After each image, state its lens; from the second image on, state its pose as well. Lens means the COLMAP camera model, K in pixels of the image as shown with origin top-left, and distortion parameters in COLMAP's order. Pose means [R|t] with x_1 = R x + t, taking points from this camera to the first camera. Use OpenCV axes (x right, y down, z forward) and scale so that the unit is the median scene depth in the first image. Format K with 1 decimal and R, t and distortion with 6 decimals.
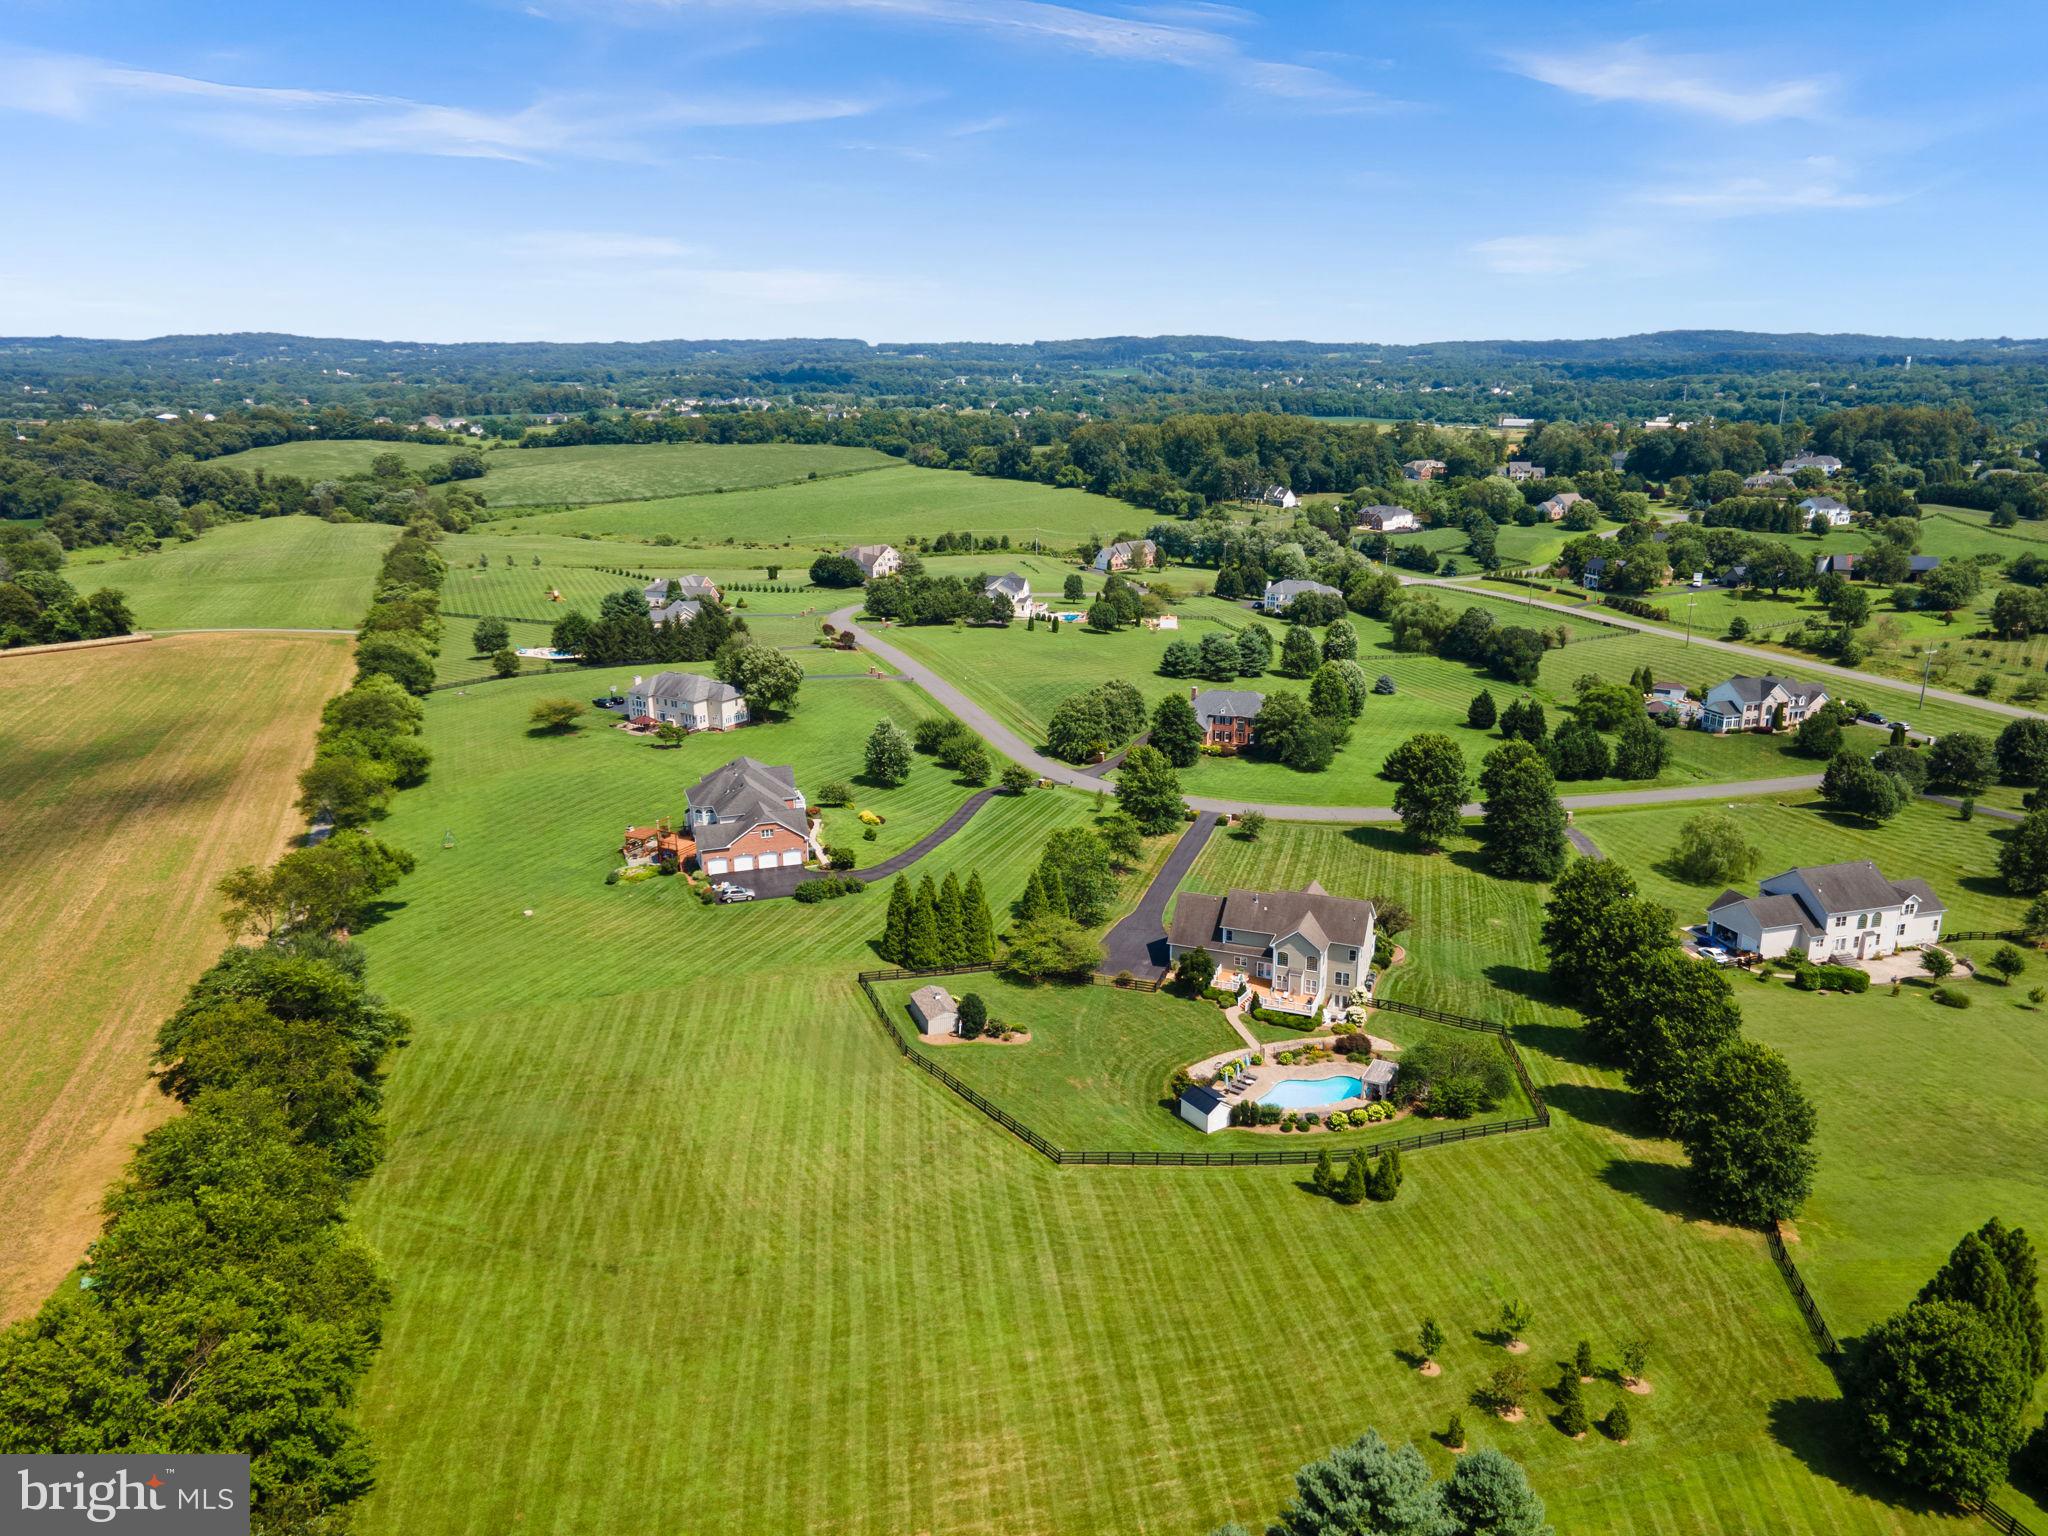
lens RADIAL K [[1490.6, 0, 1024.0], [0, 1490.6, 768.0], [0, 0, 1]] dist [0.040593, 0.003799]
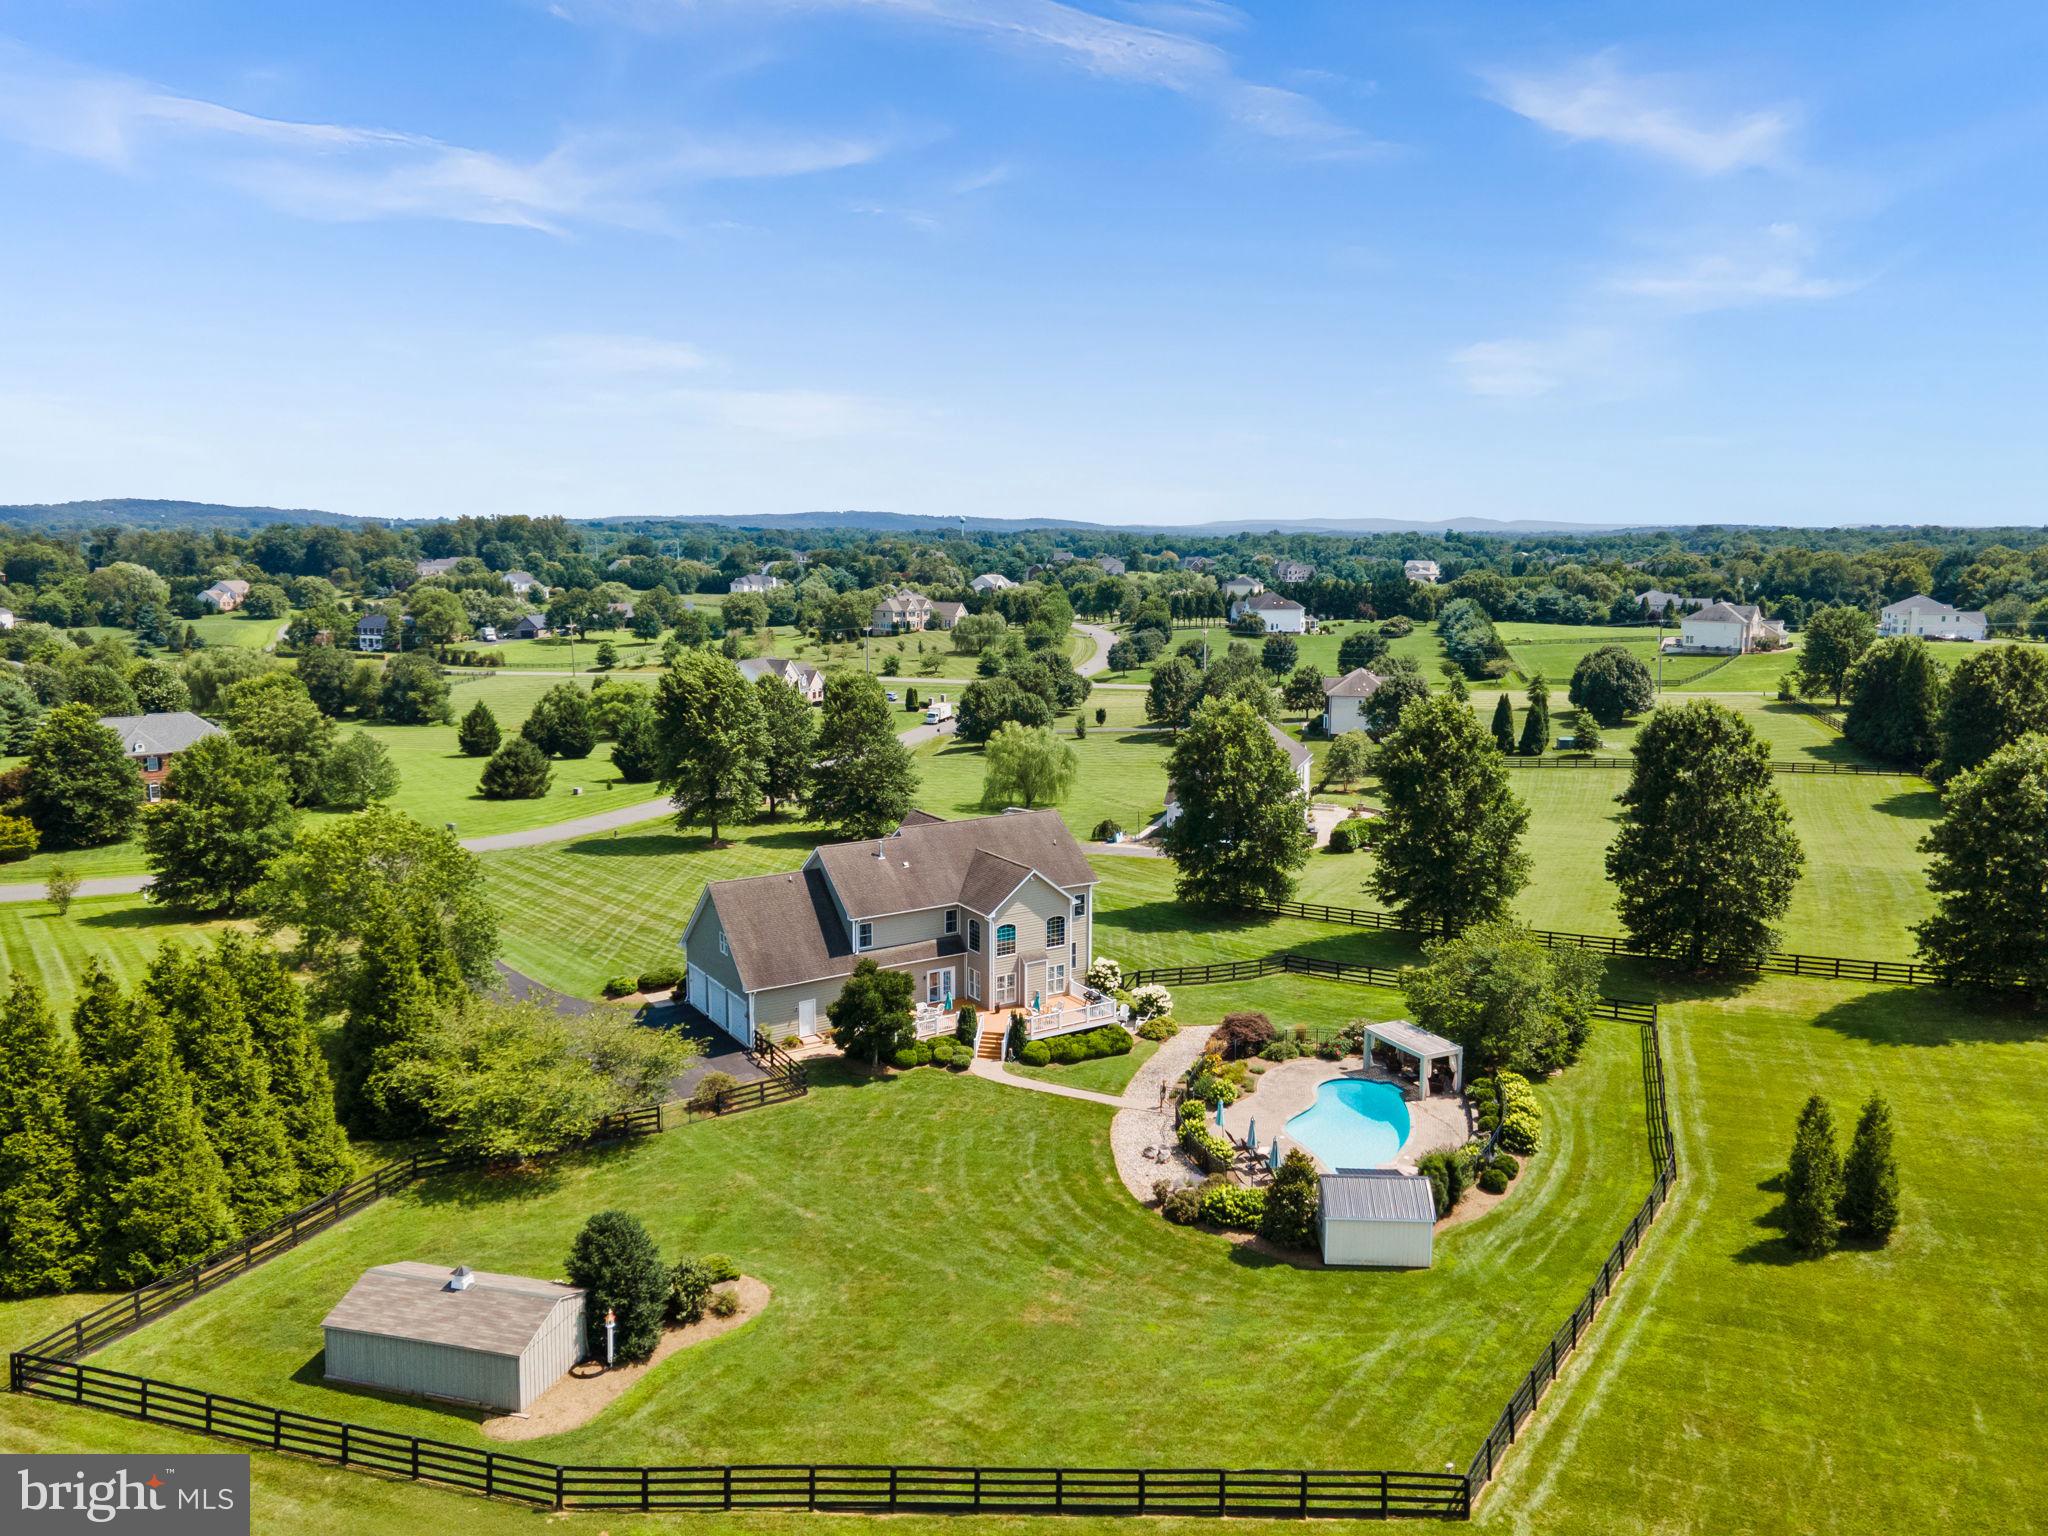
lens RADIAL K [[1490.6, 0, 1024.0], [0, 1490.6, 768.0], [0, 0, 1]] dist [0.040593, 0.003799]
pose [[0.582807, -0.120489, 0.803629, -0.153348], [0.220453, 0.975302, -0.013649, 0.059733], [-0.782136, 0.185116, 0.594975, 0.510428]]
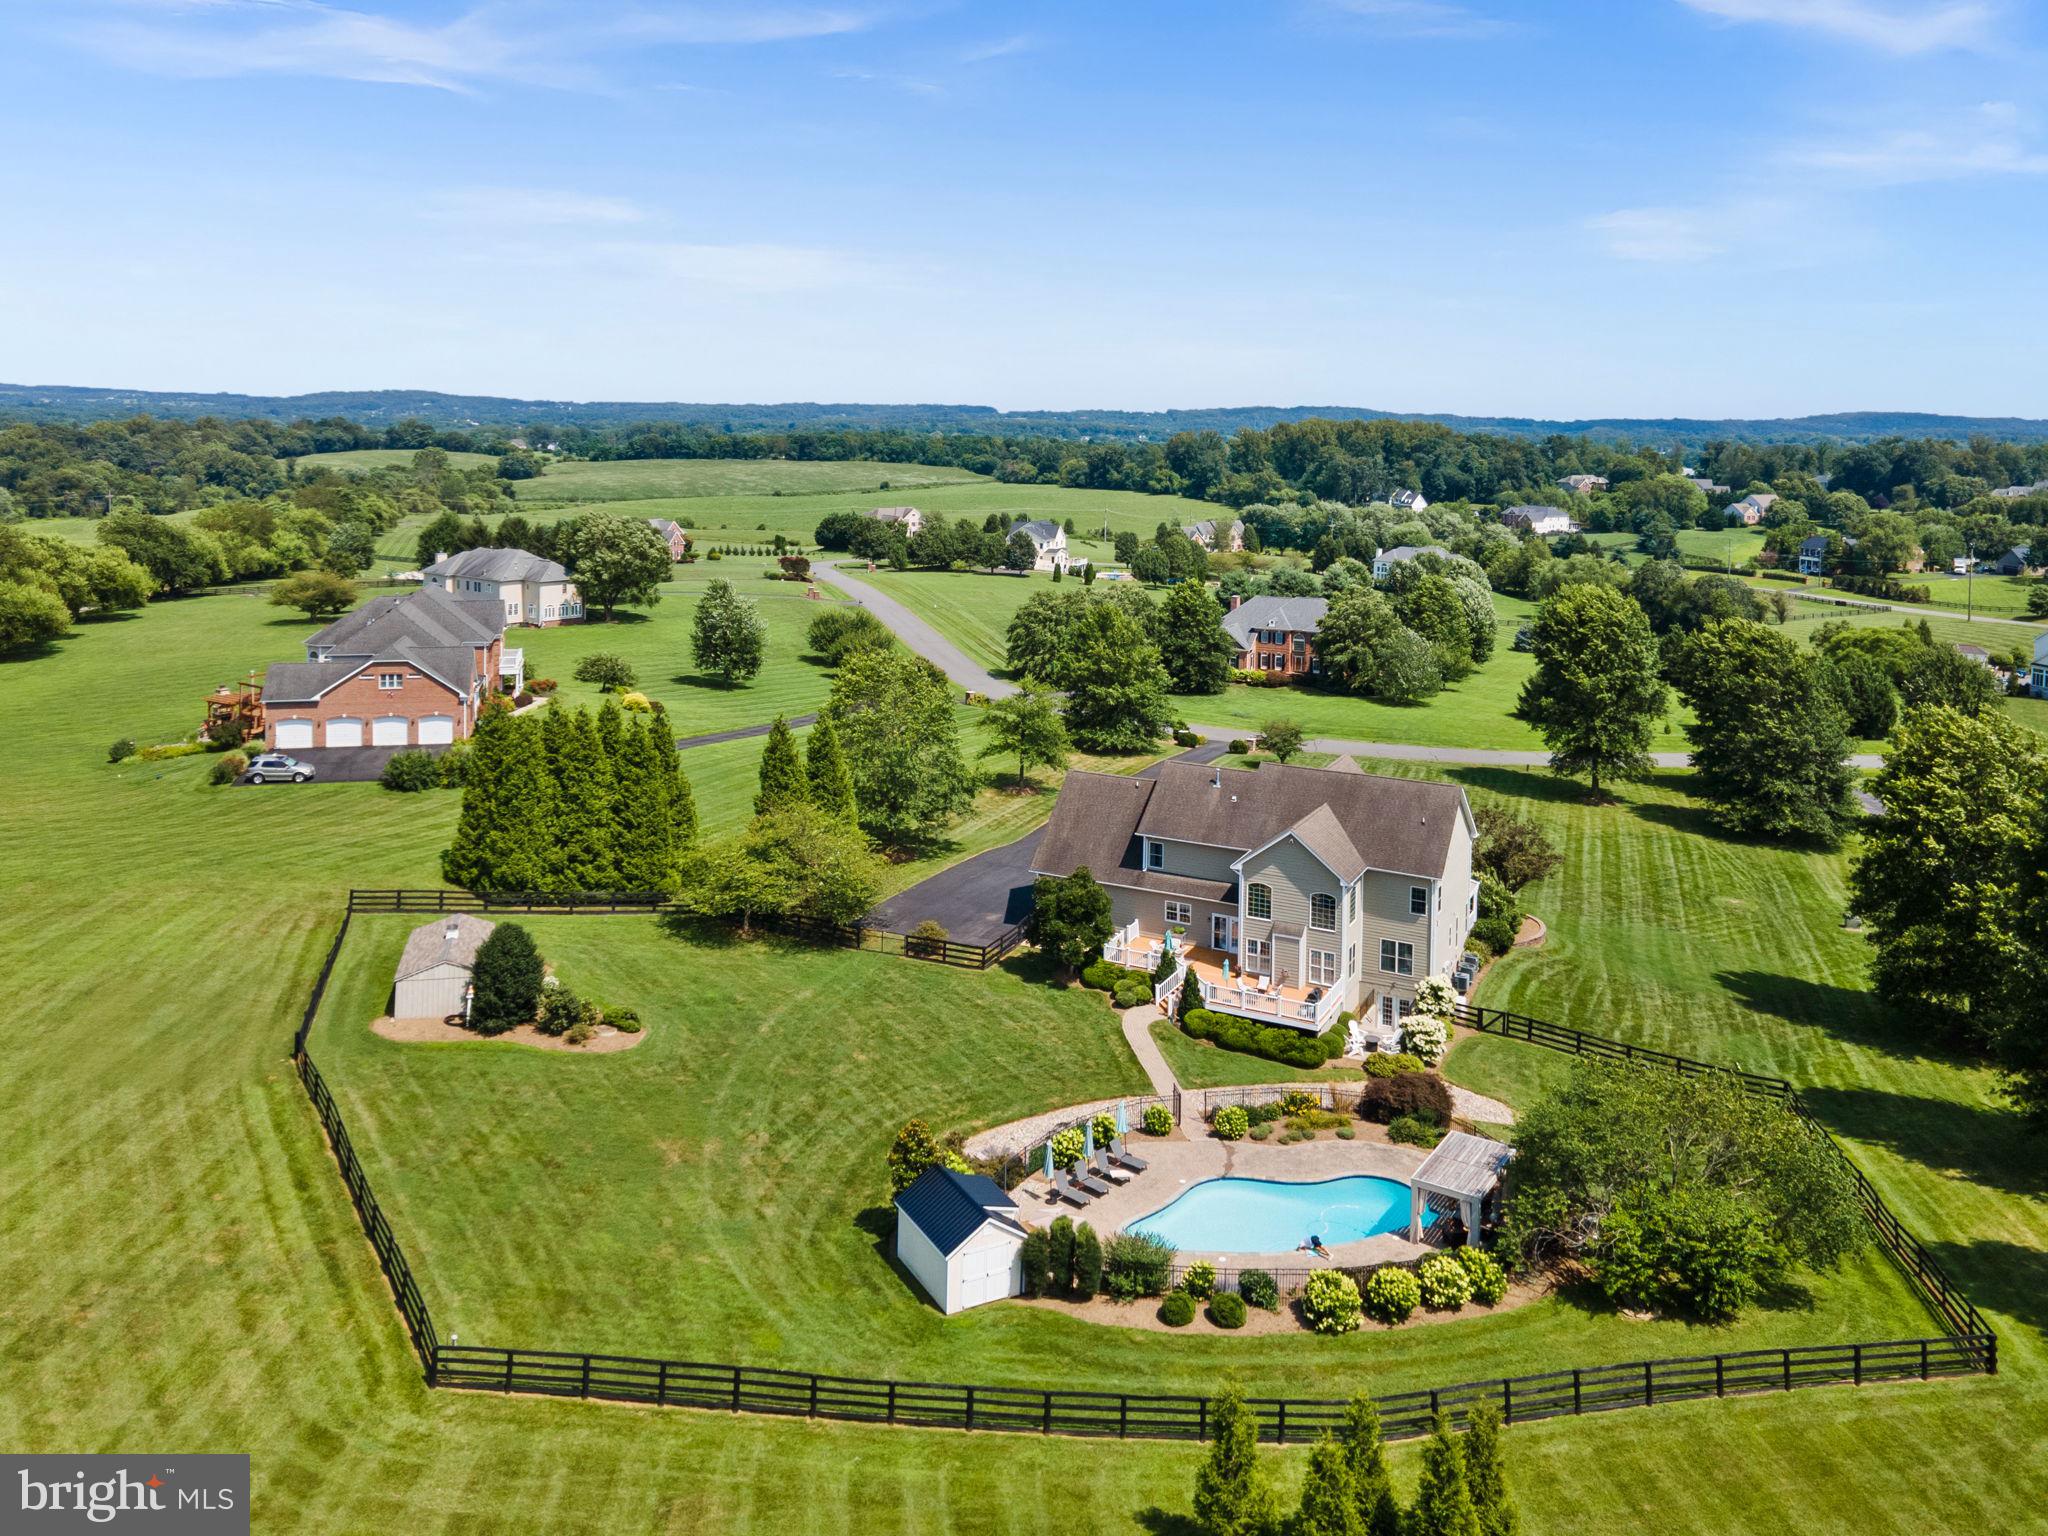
lens RADIAL K [[1552.4, 0, 1028.8], [0, 1552.4, 547.8], [0, 0, 1]] dist [0.031629, -0.001759]
pose [[0.995714, 0.030397, -0.087349, 0.104347], [-0.047398, 0.978705, -0.199723, 0.088717], [0.079418, 0.203007, 0.975951, 0.381408]]
